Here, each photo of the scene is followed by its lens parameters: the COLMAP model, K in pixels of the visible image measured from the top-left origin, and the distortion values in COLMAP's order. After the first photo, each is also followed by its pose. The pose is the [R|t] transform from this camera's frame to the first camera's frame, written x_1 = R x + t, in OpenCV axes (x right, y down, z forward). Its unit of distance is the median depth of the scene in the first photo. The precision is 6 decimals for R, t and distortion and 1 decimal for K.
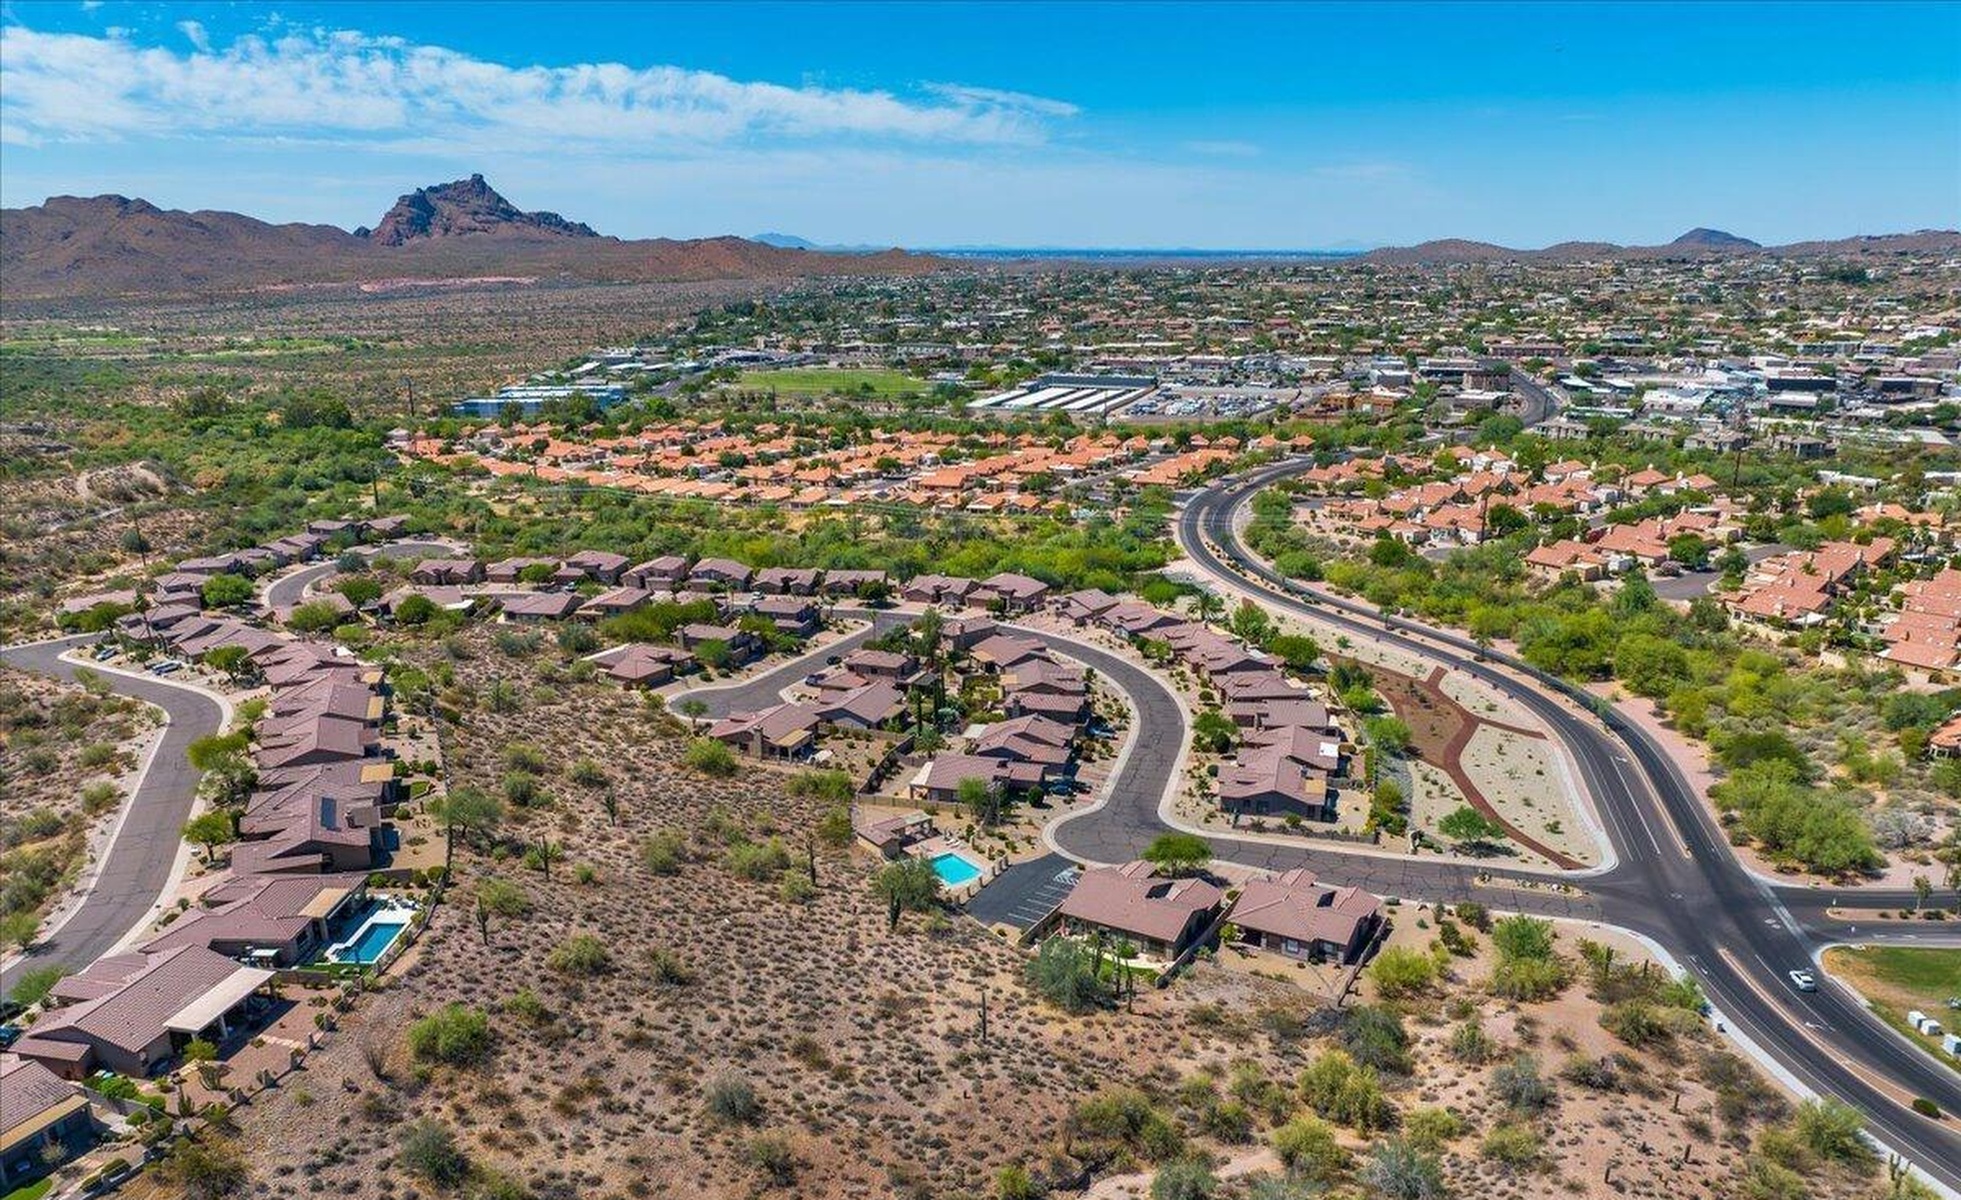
lens RADIAL K [[1425.0, 0, 980.5], [0, 1425.0, 600.0], [0, 0, 1]] dist [-0.039203, -0.005094]
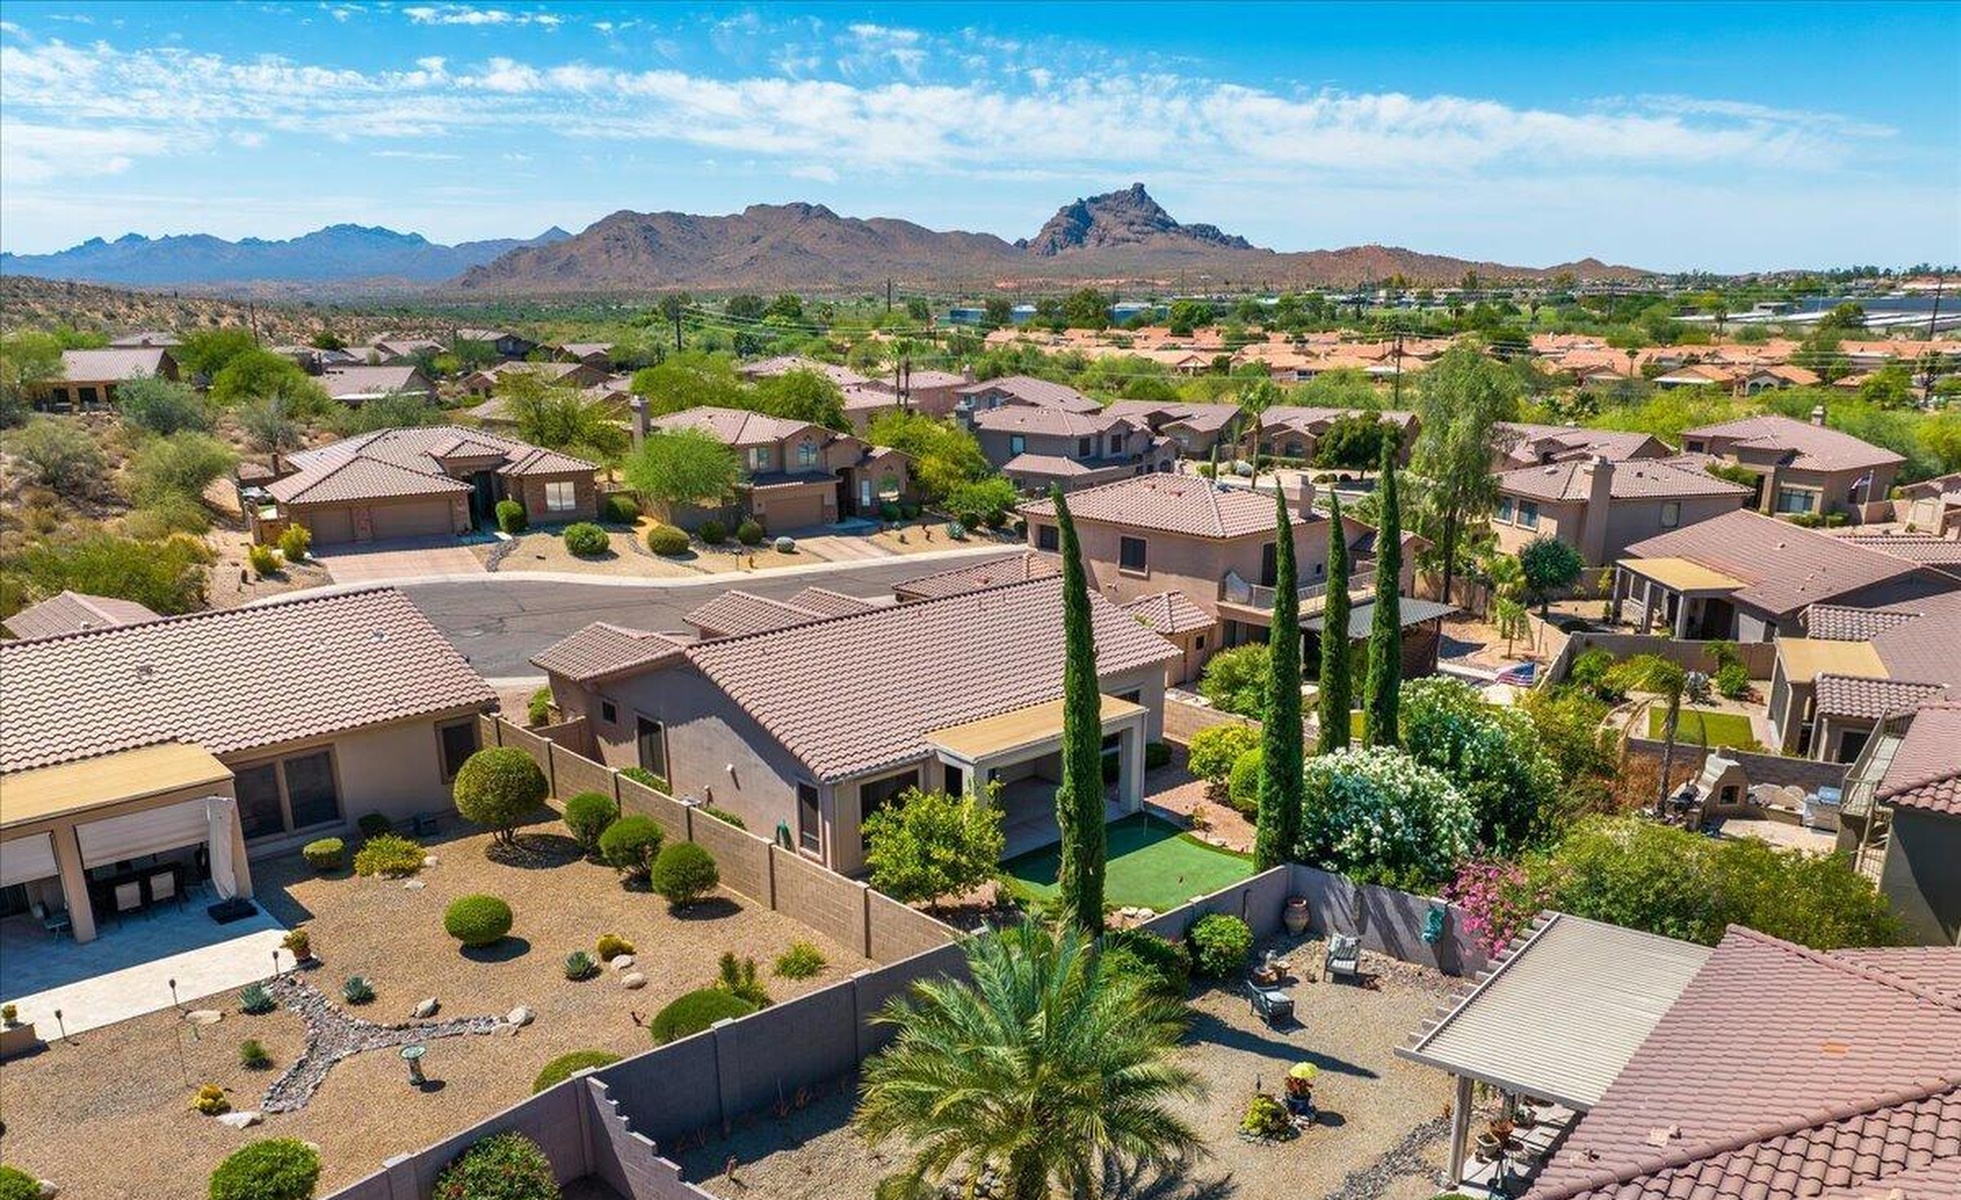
lens RADIAL K [[1425.0, 0, 980.5], [0, 1425.0, 600.0], [0, 0, 1]] dist [-0.039203, -0.005094]
pose [[0.898607, 0.092160, -0.428966, -0.001443], [-0.109174, 0.993907, -0.015169, 0.060037], [0.424954, 0.060463, 0.903193, 0.760983]]
